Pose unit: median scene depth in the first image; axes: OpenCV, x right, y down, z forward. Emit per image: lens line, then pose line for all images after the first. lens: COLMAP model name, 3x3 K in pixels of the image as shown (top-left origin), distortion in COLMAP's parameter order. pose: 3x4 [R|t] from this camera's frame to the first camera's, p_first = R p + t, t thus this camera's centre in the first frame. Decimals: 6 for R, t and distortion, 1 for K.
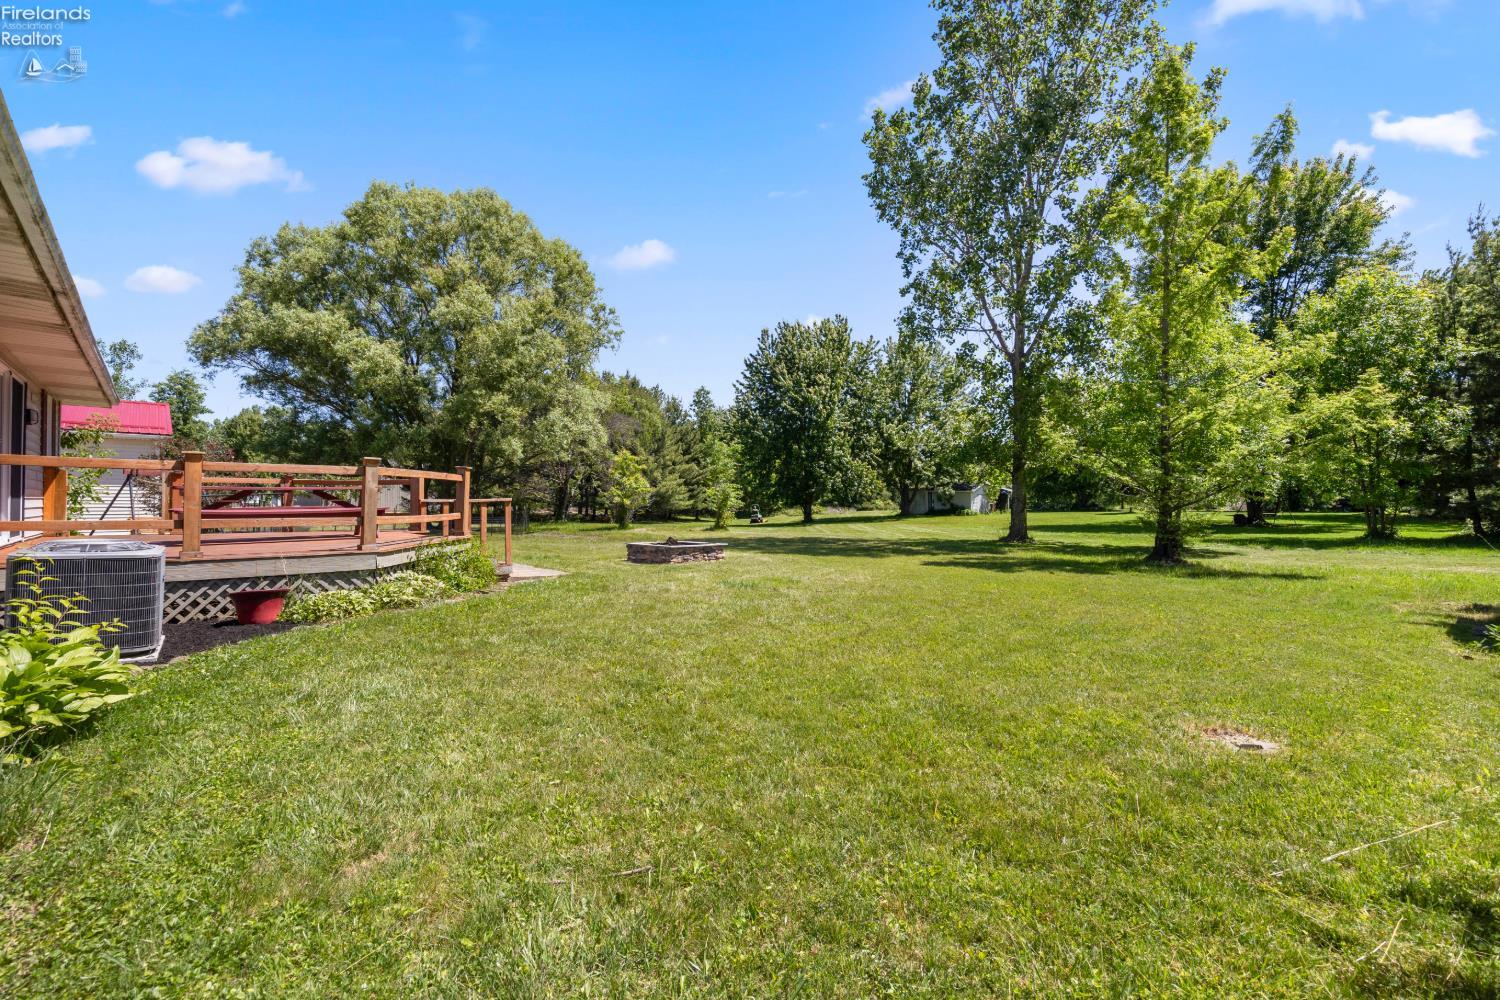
lens RADIAL K [[627.8, 0, 720.2], [0, 627.8, 496.2], [0, 0, 1]] dist [-0.021595, 0.000042]
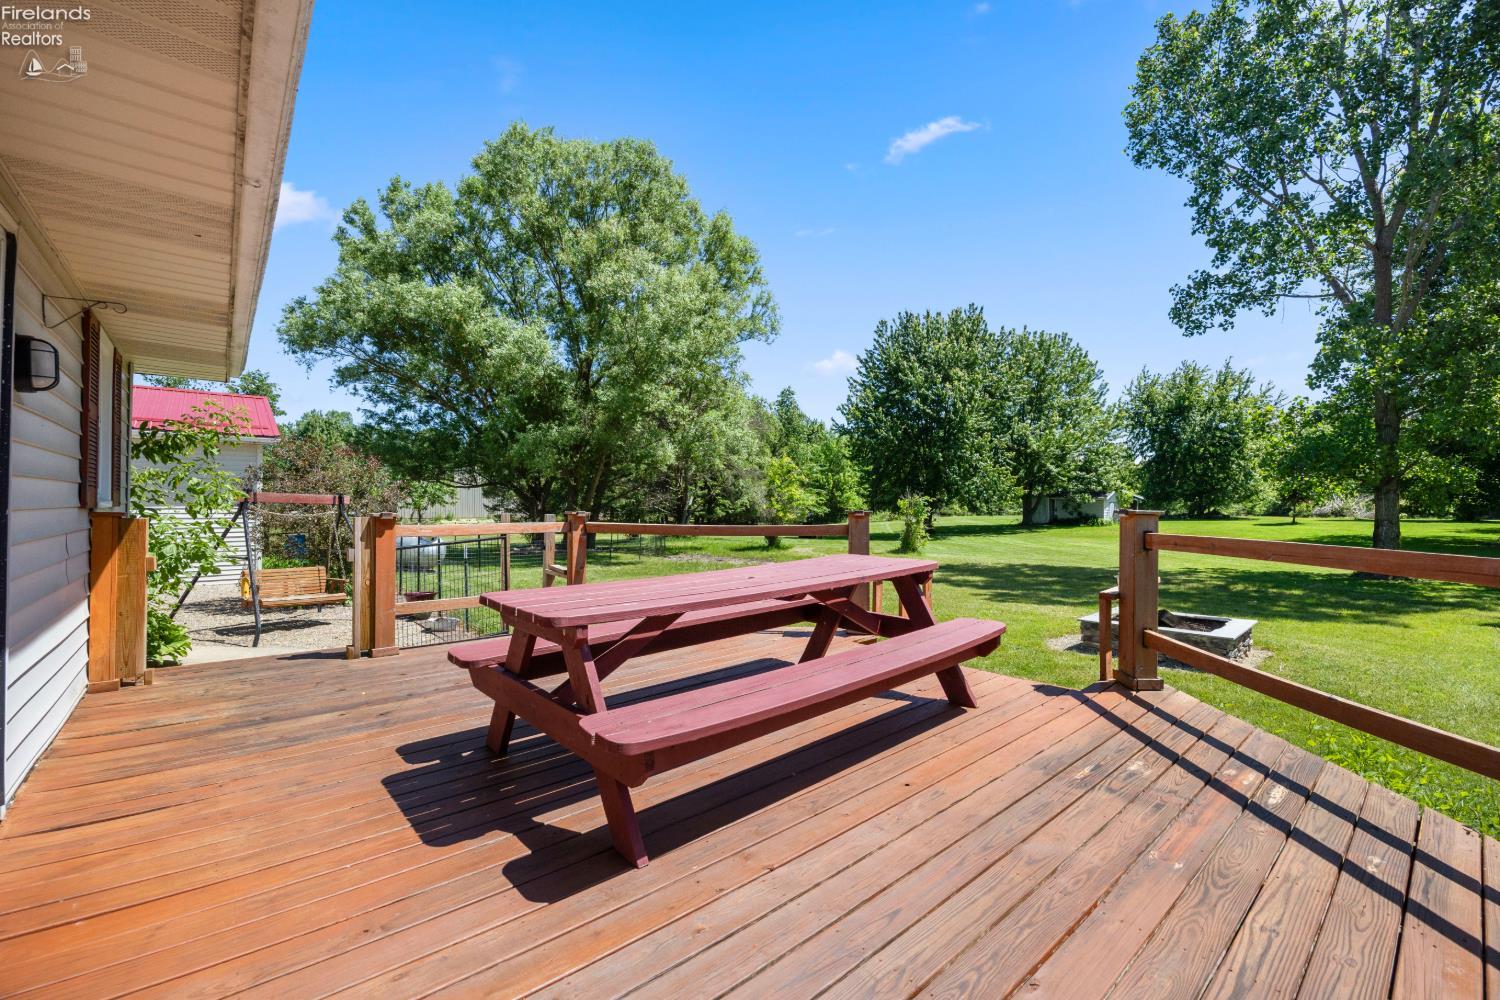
lens RADIAL K [[640.0, 0, 755.1], [0, 640.0, 490.9], [0, 0, 1]] dist [-0.003596, -0.000154]
pose [[0.998911, 0.002791, -0.046568, -0.159206], [-0.003402, 0.999909, -0.013048, -0.014421], [0.046527, 0.013192, 0.998830, 0.146474]]
